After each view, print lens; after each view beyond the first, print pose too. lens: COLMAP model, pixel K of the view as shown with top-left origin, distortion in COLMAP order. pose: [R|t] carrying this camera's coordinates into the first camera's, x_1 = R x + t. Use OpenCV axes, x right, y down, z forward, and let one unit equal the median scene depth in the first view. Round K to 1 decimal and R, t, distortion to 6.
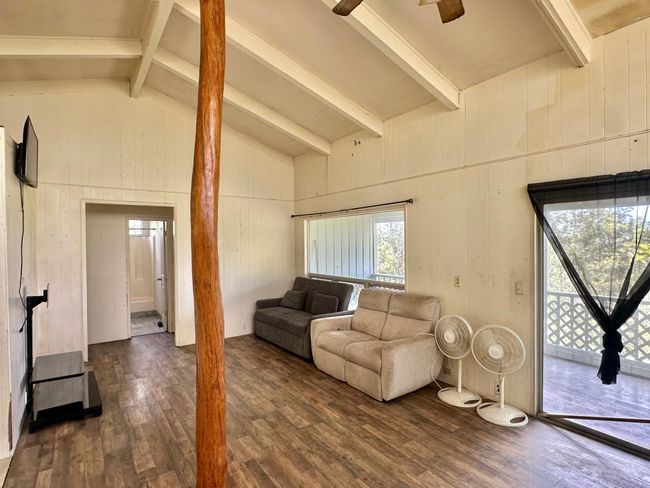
lens RADIAL K [[347.7, 0, 324.7], [0, 347.7, 244.7], [0, 0, 1]] dist [-0.004396, 0.000267]
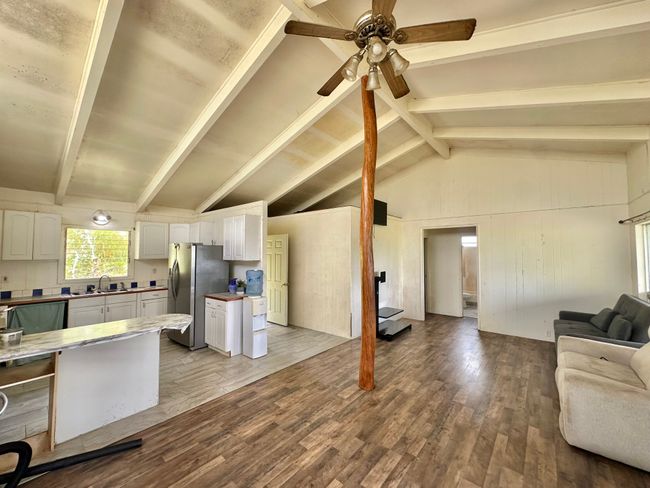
lens RADIAL K [[259.9, 0, 325.3], [0, 259.9, 245.0], [0, 0, 1]] dist [0.001404, 0.000279]
pose [[0.247613, -0.023023, -0.968585, 0.700256], [-0.011548, 0.999576, -0.026712, -0.001966], [0.968790, 0.017799, 0.247242, 0.297036]]
